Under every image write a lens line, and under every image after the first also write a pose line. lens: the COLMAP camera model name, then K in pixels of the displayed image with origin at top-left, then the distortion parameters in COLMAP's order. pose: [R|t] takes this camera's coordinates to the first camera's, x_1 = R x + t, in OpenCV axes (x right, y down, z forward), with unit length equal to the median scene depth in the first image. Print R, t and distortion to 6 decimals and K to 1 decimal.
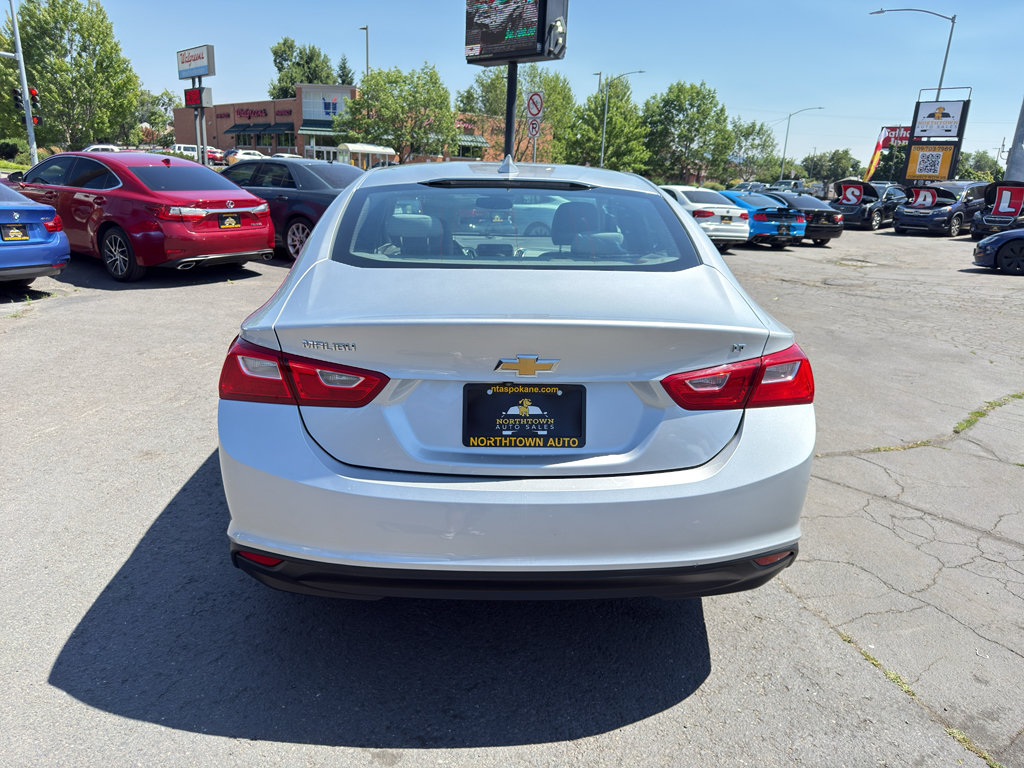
lens RADIAL K [[736.0, 0, 504.1], [0, 736.0, 384.5], [0, 0, 1]] dist [0.015411, -0.016003]
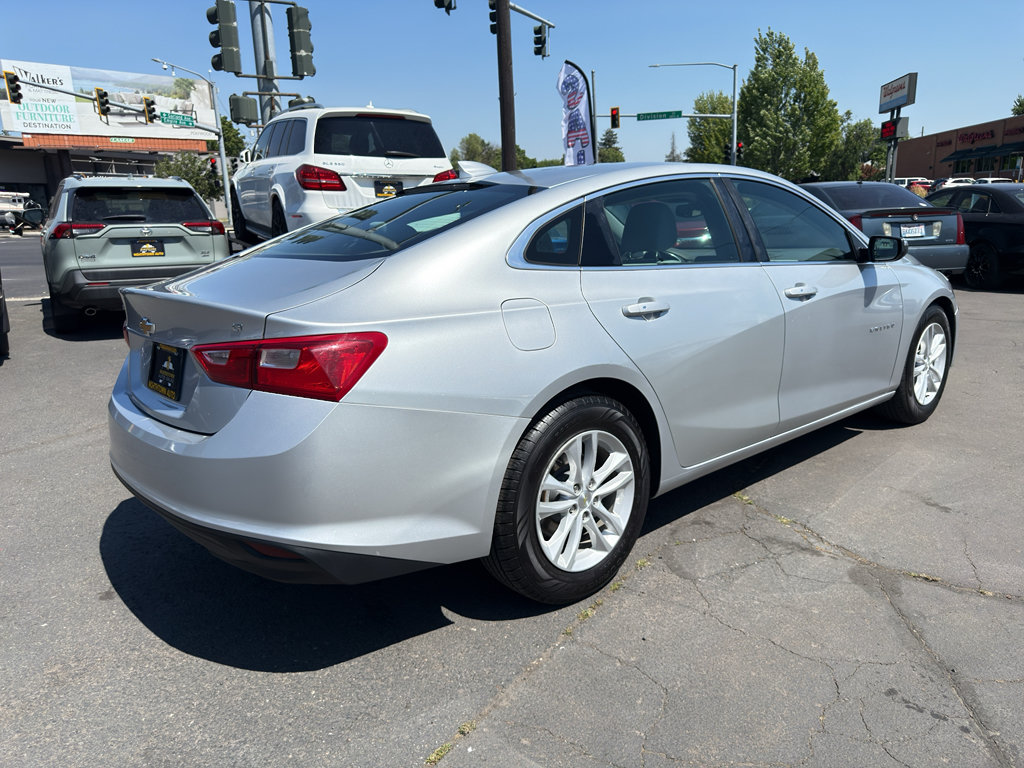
lens RADIAL K [[736.0, 0, 512.9], [0, 736.0, 381.7], [0, 0, 1]] dist [0.015411, -0.016003]
pose [[0.628444, 0.120224, -0.768508, 0.058203], [-0.158921, 0.986989, 0.024447, -0.002600], [0.761448, 0.106768, 0.639373, 0.027317]]
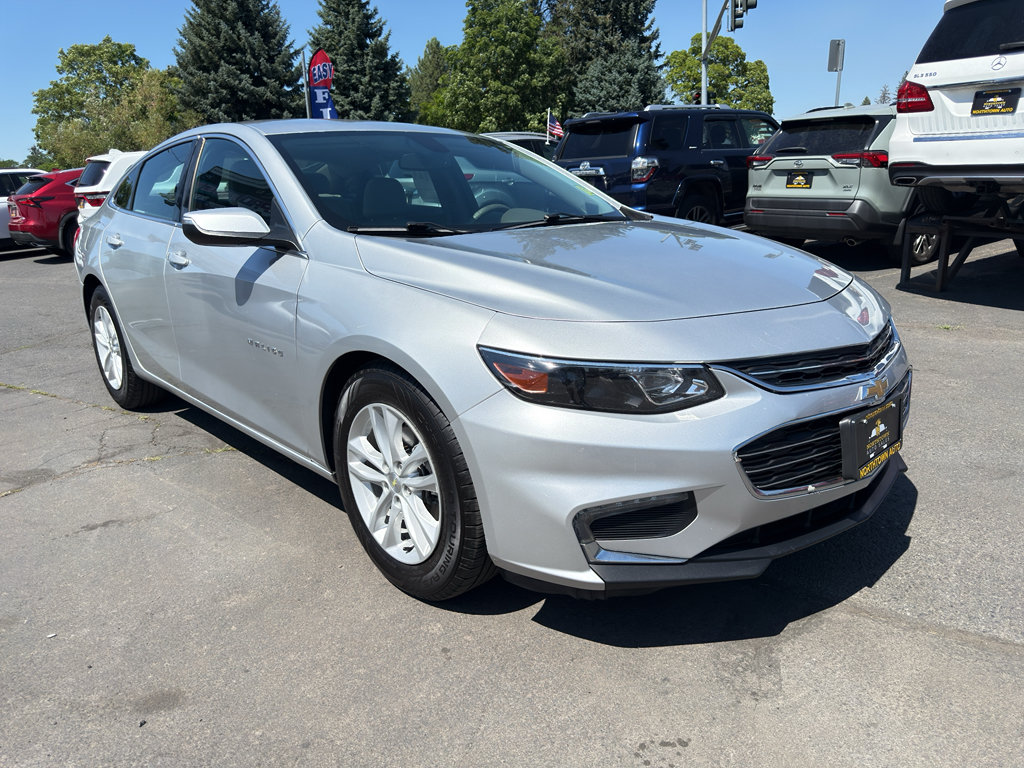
lens RADIAL K [[736.0, 0, 513.8], [0, 736.0, 391.8], [0, 0, 1]] dist [0.015411, -0.016003]
pose [[-0.766459, 0.173545, -0.618403, 0.040291], [-0.162897, 0.878803, 0.448520, -0.039225], [0.621293, 0.444508, -0.645297, 0.163495]]
